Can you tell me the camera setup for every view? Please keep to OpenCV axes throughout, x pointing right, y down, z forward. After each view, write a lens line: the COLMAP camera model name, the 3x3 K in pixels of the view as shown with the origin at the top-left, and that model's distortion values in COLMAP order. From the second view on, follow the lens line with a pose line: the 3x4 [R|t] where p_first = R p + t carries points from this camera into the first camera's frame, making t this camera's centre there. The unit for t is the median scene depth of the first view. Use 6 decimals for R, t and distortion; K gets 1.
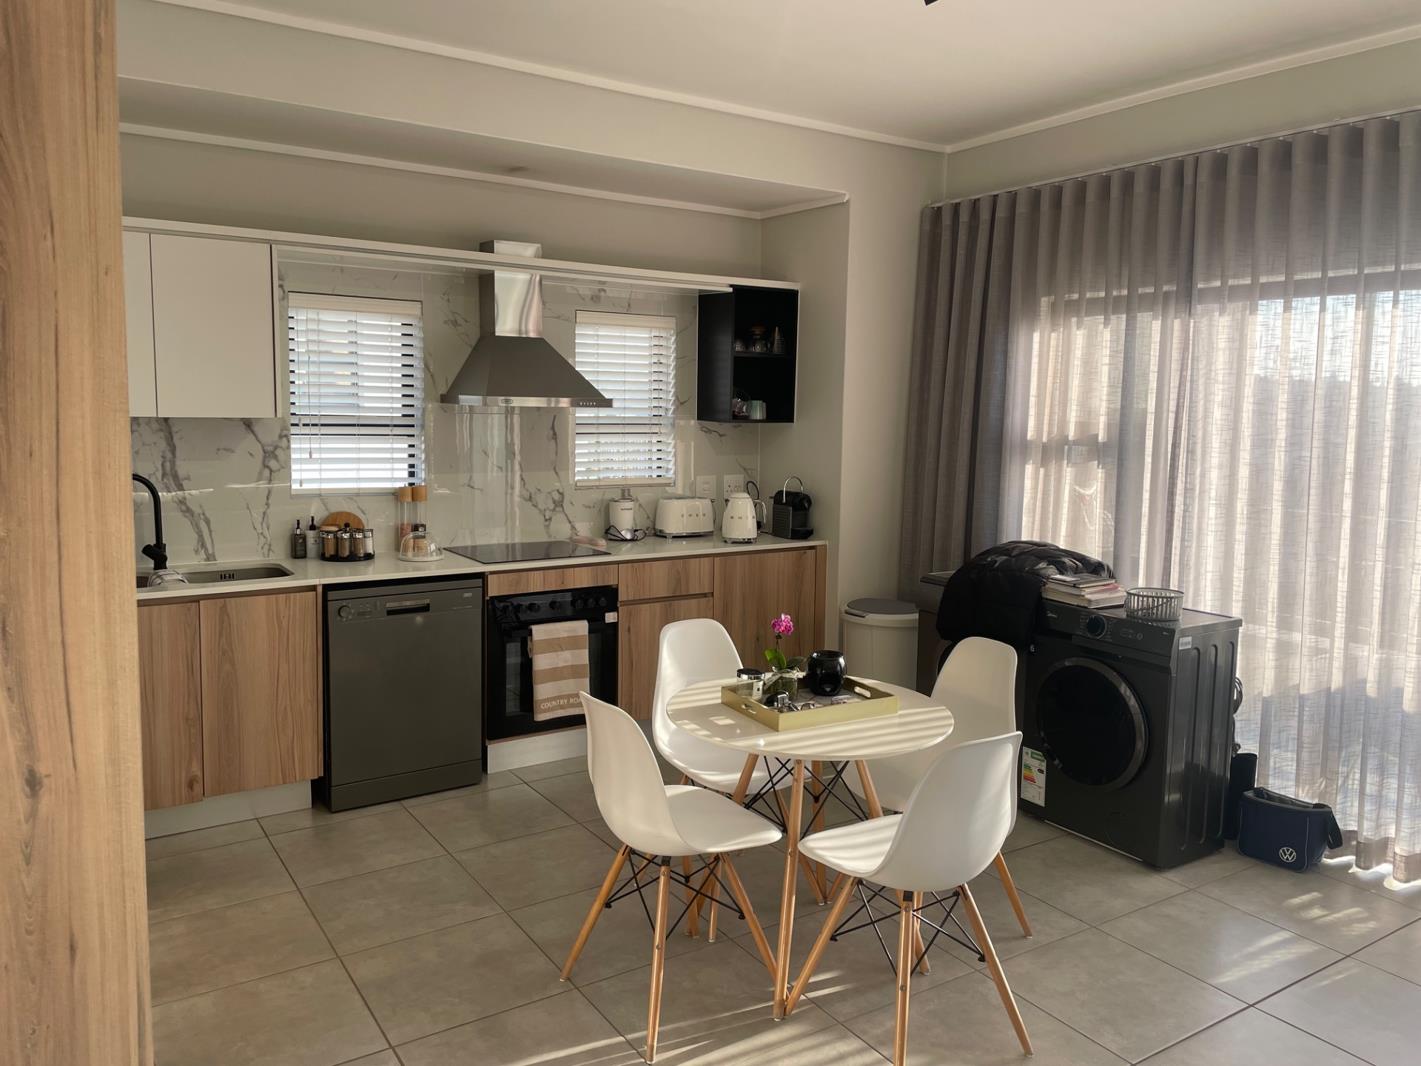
lens RADIAL K [[1080.0, 0, 704.2], [0, 1080.0, 531.8], [0, 0, 1]] dist [0.072185, -0.008186]
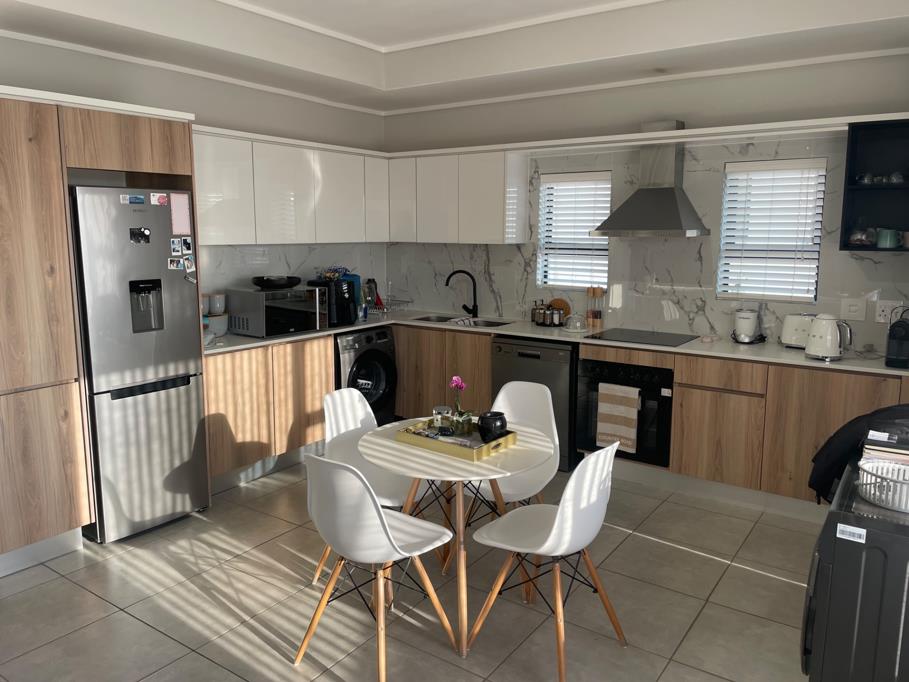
lens RADIAL K [[690.8, 0, 450.5], [0, 690.8, 340.2], [0, 0, 1]] dist [0.072185, -0.008186]
pose [[0.372614, 0.136188, -0.917939, 0.618266], [-0.110097, 0.988674, 0.101991, -0.045839], [0.921432, 0.063059, 0.383388, 0.414336]]
